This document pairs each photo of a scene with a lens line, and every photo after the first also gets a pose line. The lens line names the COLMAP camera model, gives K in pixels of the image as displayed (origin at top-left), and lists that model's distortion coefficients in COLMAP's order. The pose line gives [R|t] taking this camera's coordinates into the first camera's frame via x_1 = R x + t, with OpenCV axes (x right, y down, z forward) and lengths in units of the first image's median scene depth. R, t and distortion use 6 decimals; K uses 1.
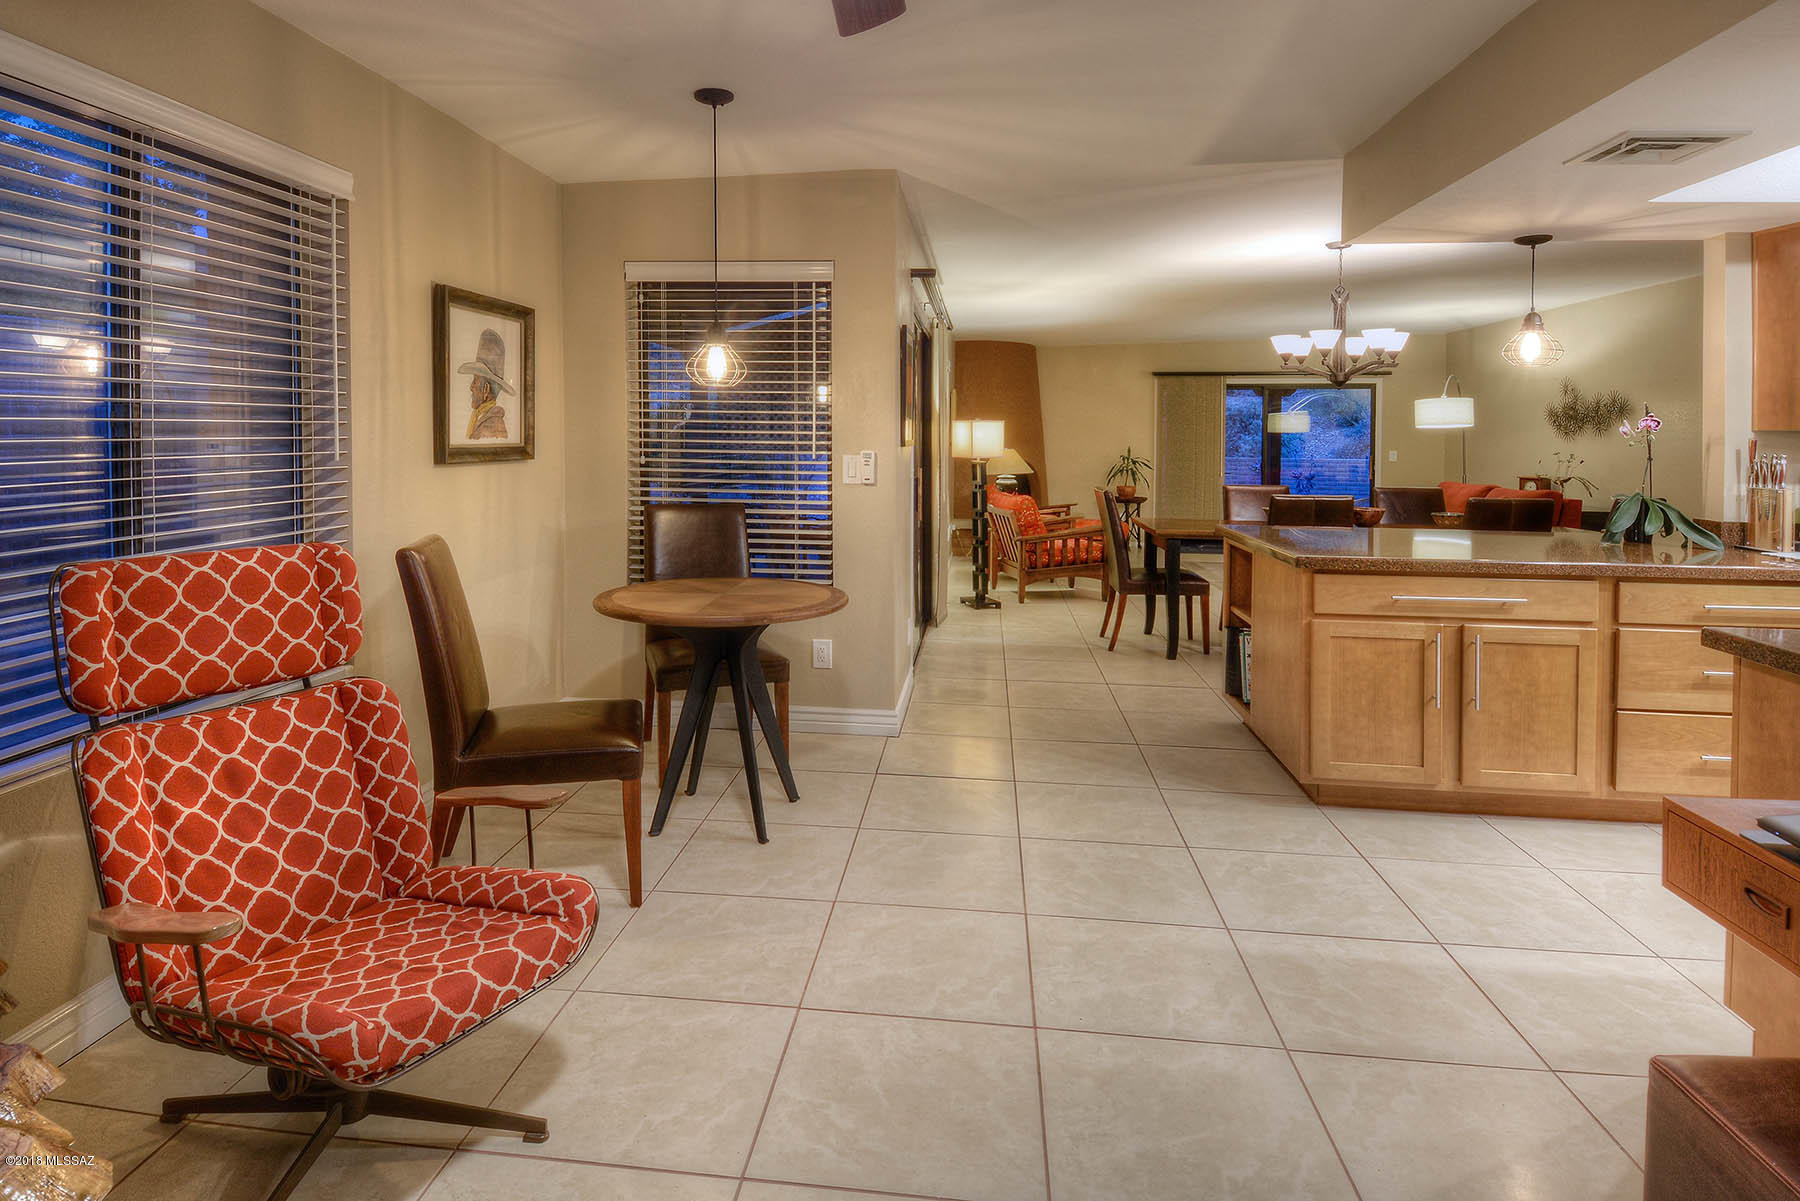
lens RADIAL K [[953.3, 0, 937.6], [0, 953.3, 555.5], [0, 0, 1]] dist [0.038087, -0.037450]
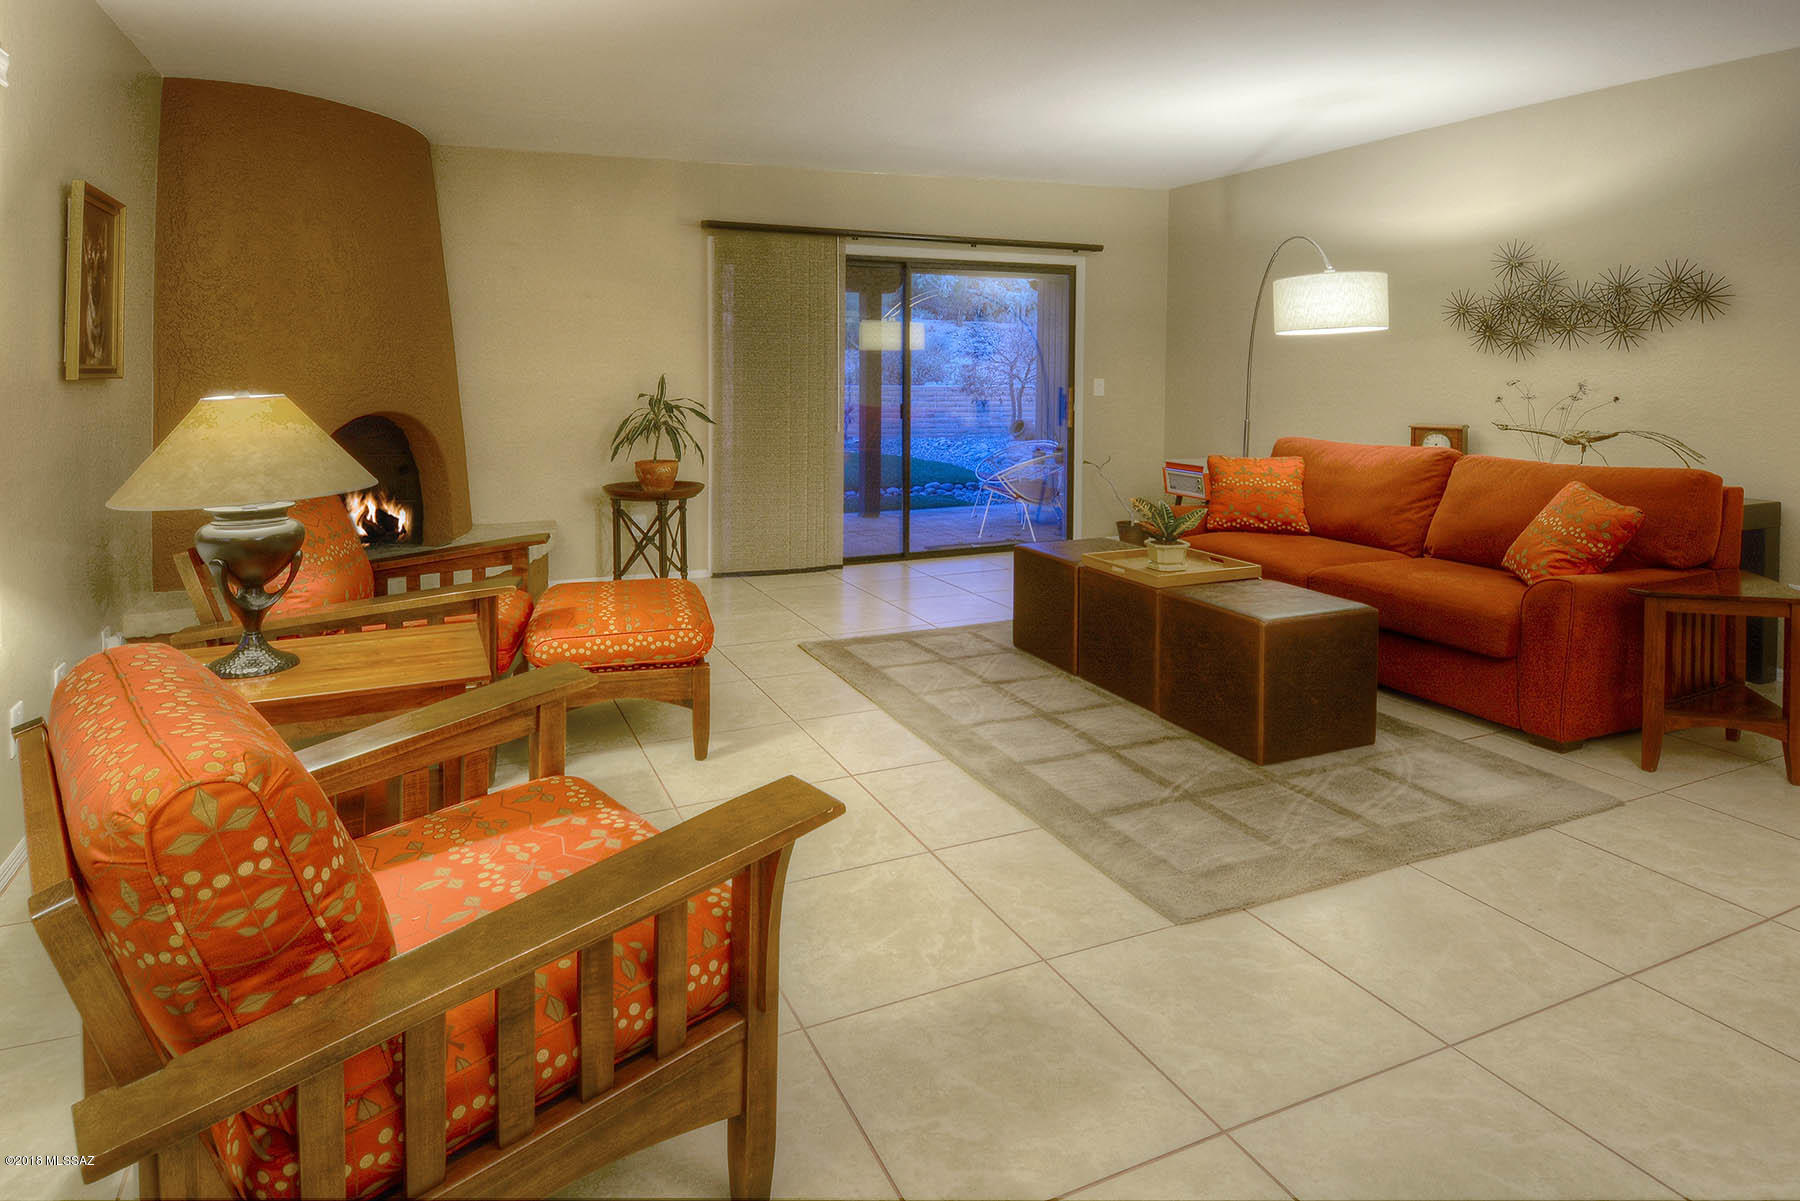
lens RADIAL K [[953.3, 0, 937.6], [0, 953.3, 555.5], [0, 0, 1]] dist [0.038087, -0.037450]
pose [[0.837442, -0.117202, 0.533812, 0.047691], [0.075686, 0.992194, 0.099108, -0.064969], [-0.541261, -0.042595, 0.839775, 0.529234]]
